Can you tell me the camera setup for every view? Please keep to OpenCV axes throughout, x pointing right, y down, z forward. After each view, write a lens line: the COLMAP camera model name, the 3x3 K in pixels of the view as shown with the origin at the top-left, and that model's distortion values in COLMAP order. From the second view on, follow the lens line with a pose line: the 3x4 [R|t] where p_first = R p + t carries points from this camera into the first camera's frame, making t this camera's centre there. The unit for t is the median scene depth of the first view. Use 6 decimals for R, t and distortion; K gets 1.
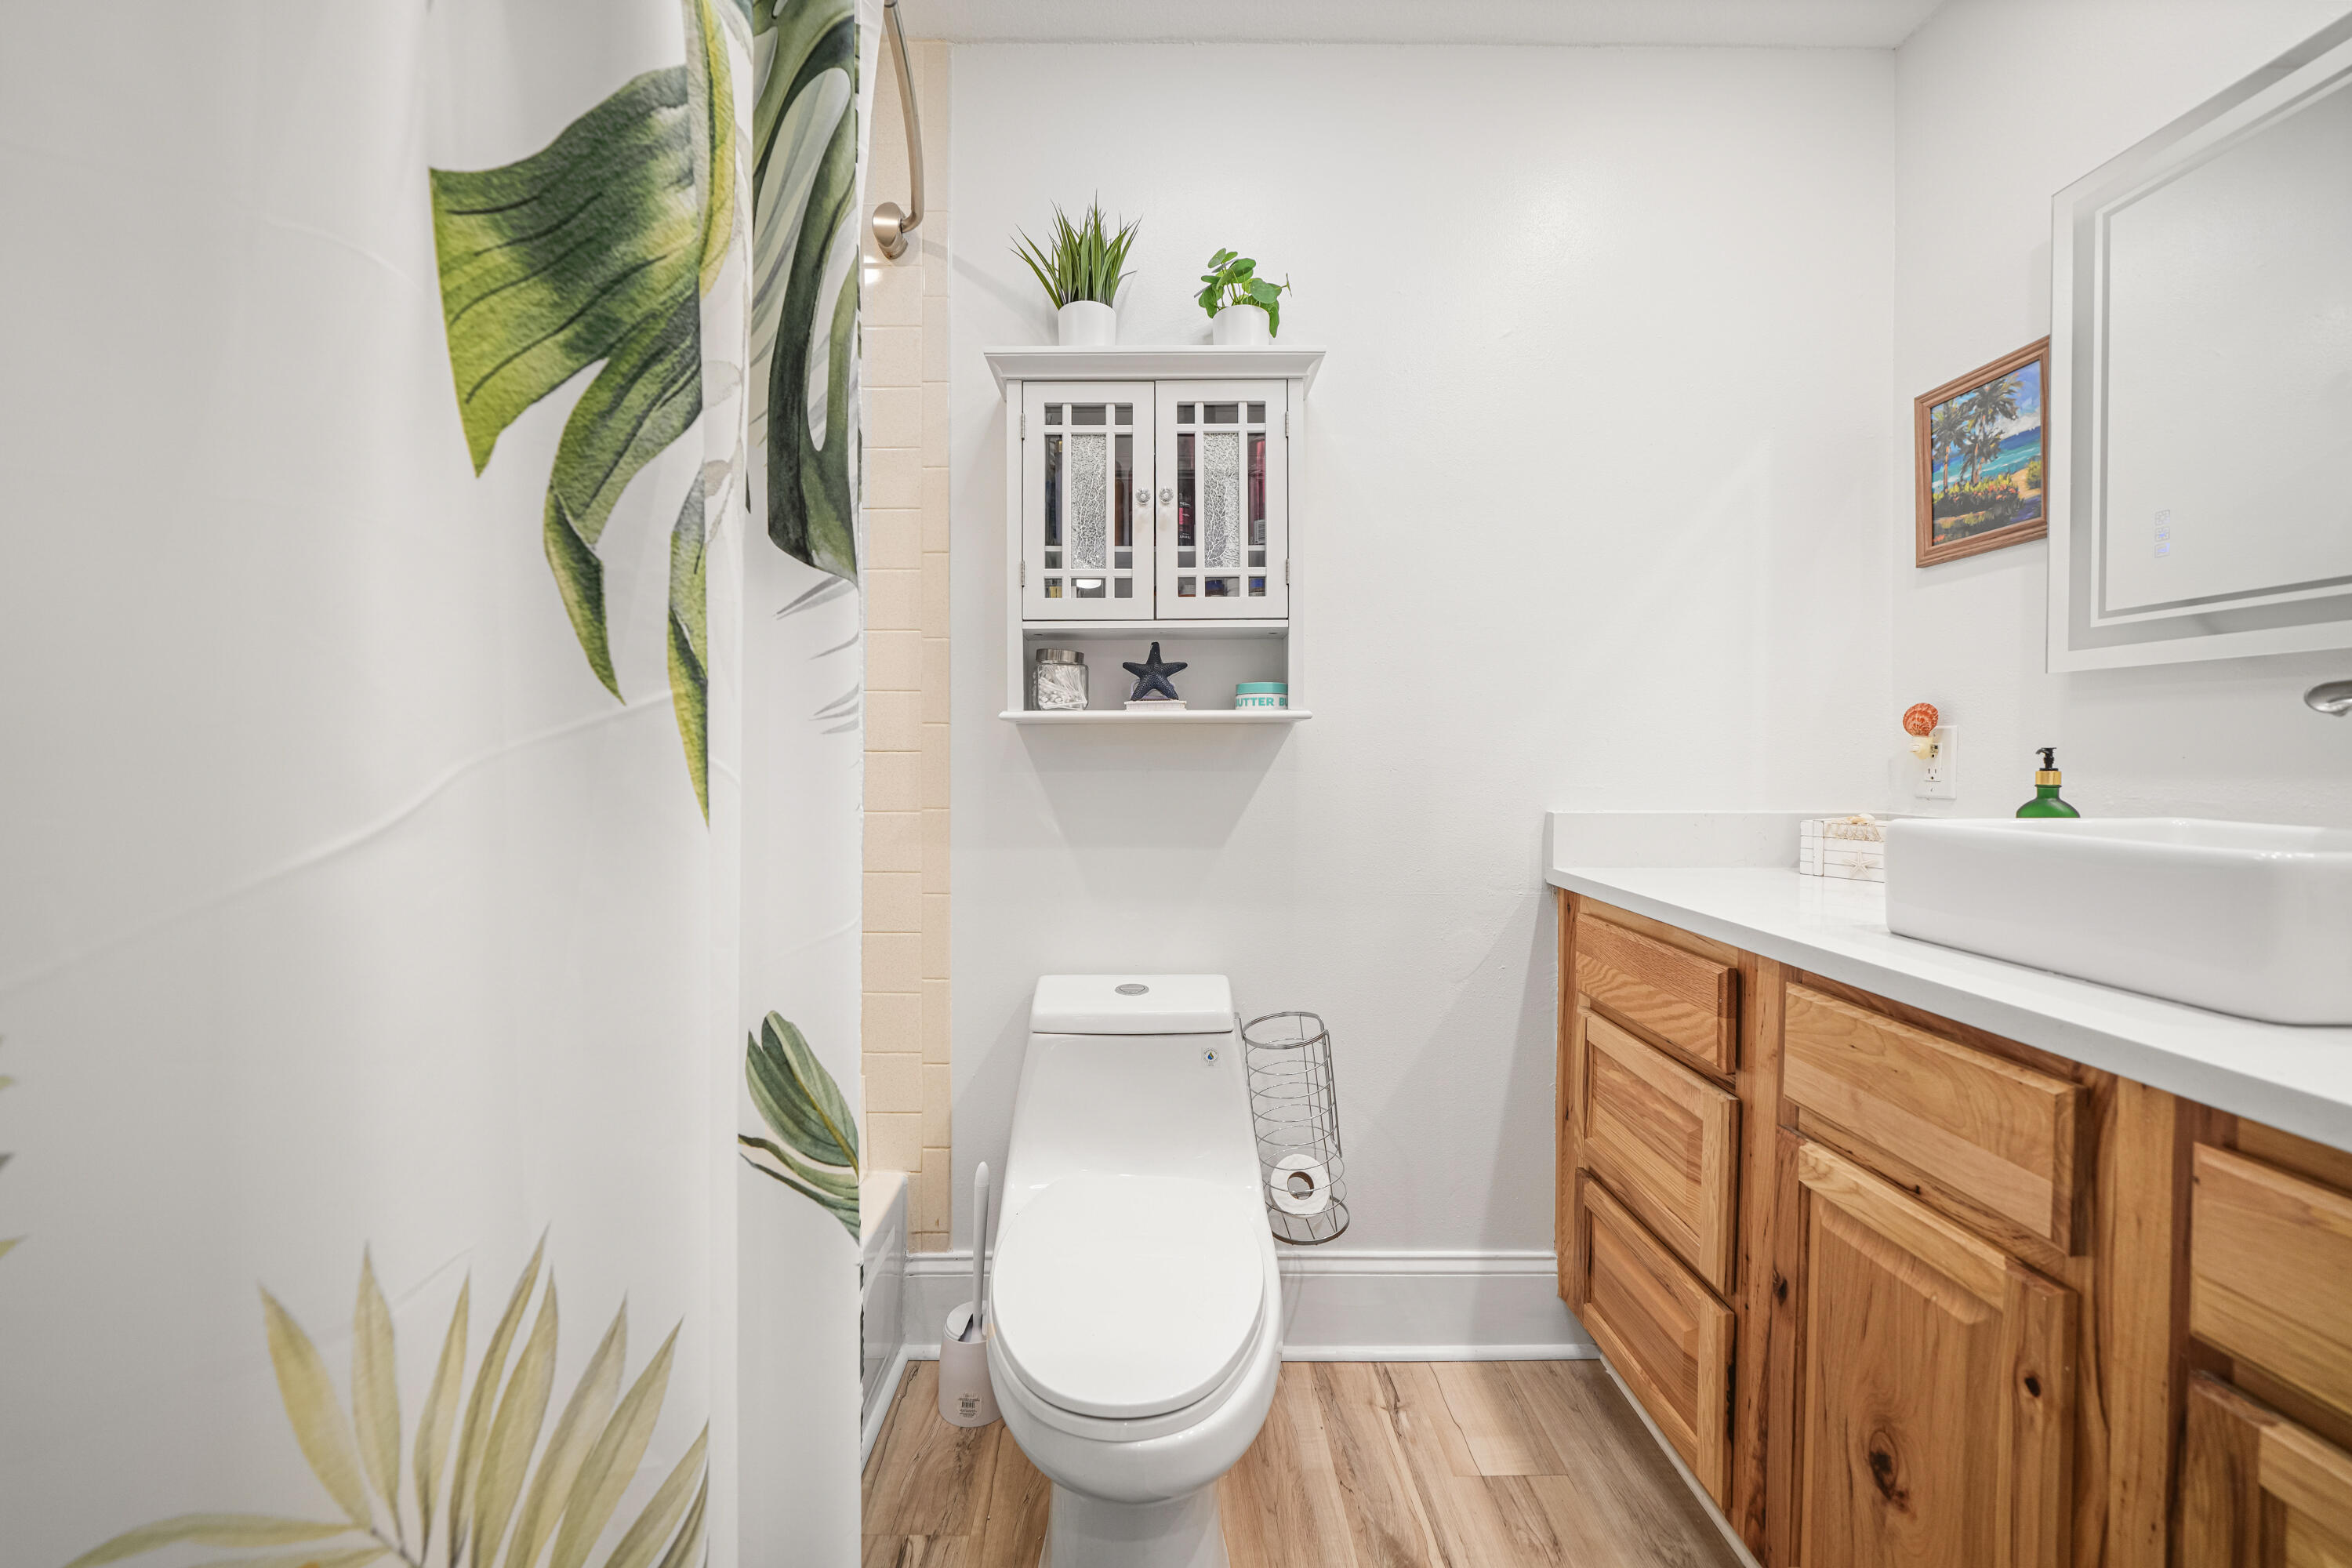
lens RADIAL K [[879.3, 0, 1158.3], [0, 879.3, 767.9], [0, 0, 1]] dist [-0.016919, 0.001505]
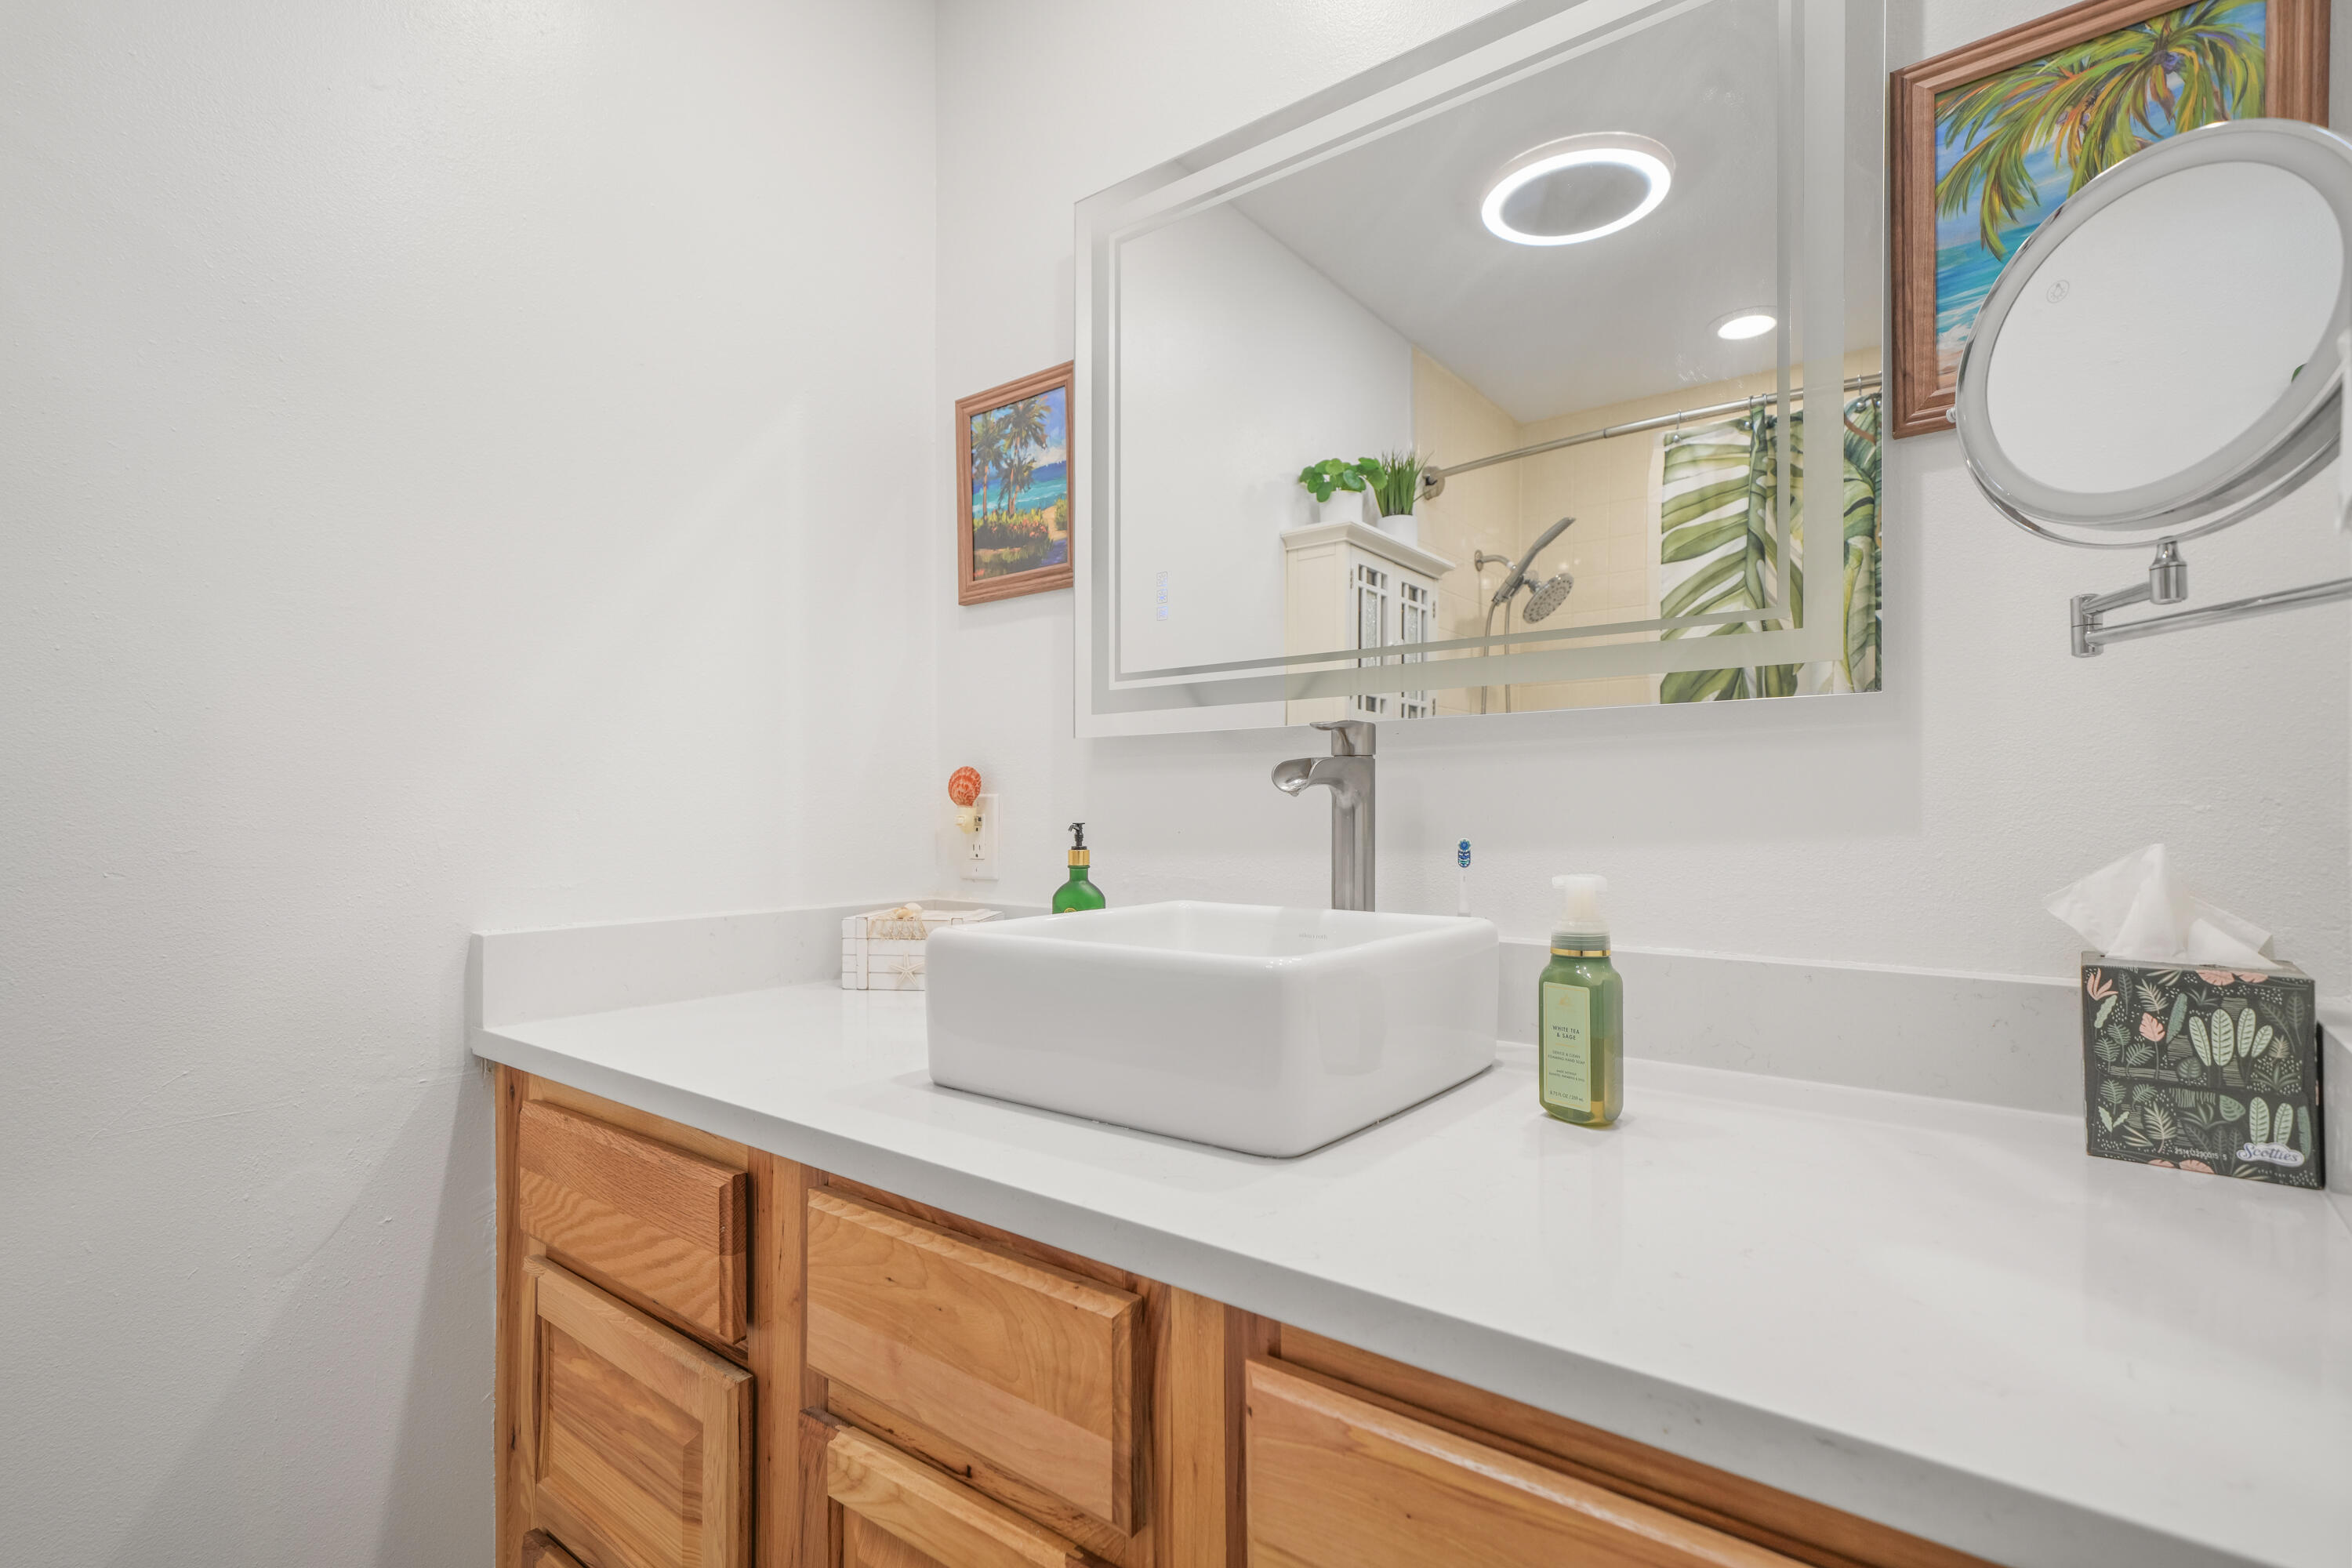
lens RADIAL K [[1142.5, 0, 1166.6], [0, 1142.5, 807.8], [0, 0, 1]] dist [0.007944, 0.001515]
pose [[0.628677, -0.001605, 0.777665, 0.193905], [0.016275, 0.999806, -0.011093, -0.025992], [-0.777496, 0.019630, 0.628581, 0.212426]]
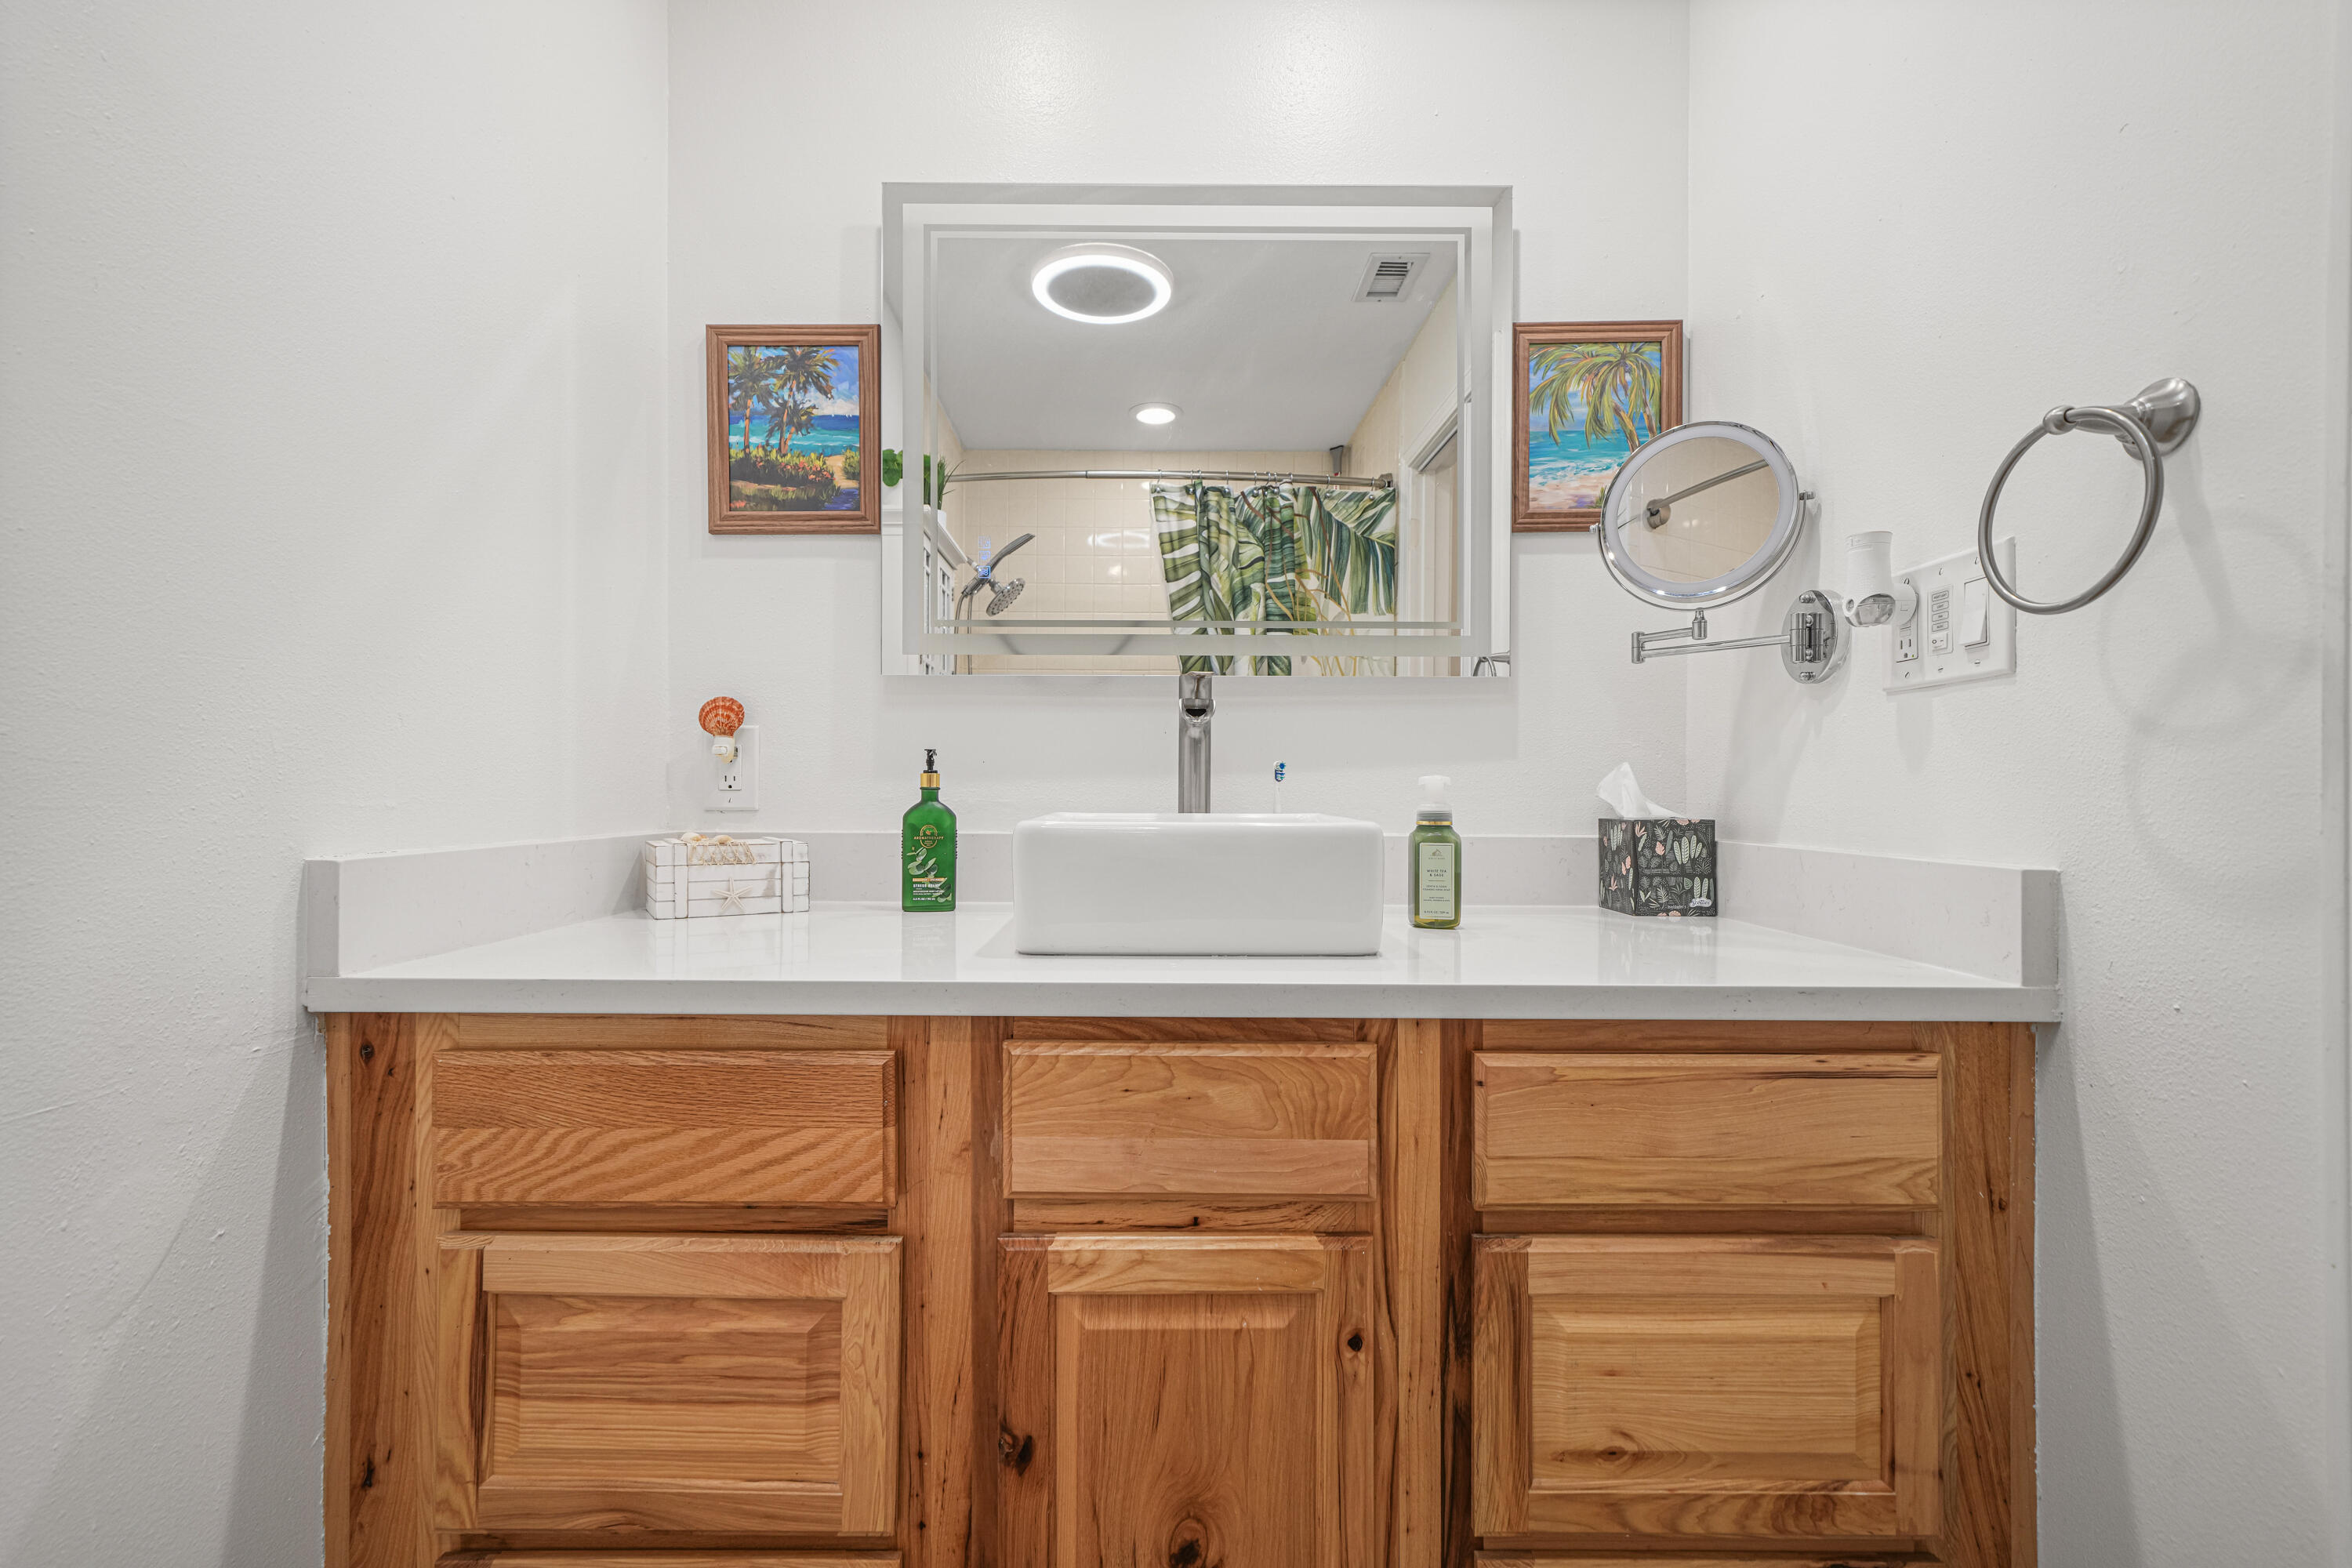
lens RADIAL K [[1034.4, 0, 1177.3], [0, 1034.4, 796.3], [0, 0, 1]] dist [0.005439, 0.000496]
pose [[0.004414, -0.007187, 0.999964, -0.151288], [0.012697, 0.999894, 0.007131, 0.026058], [-0.999910, 0.012666, 0.004505, 0.752629]]
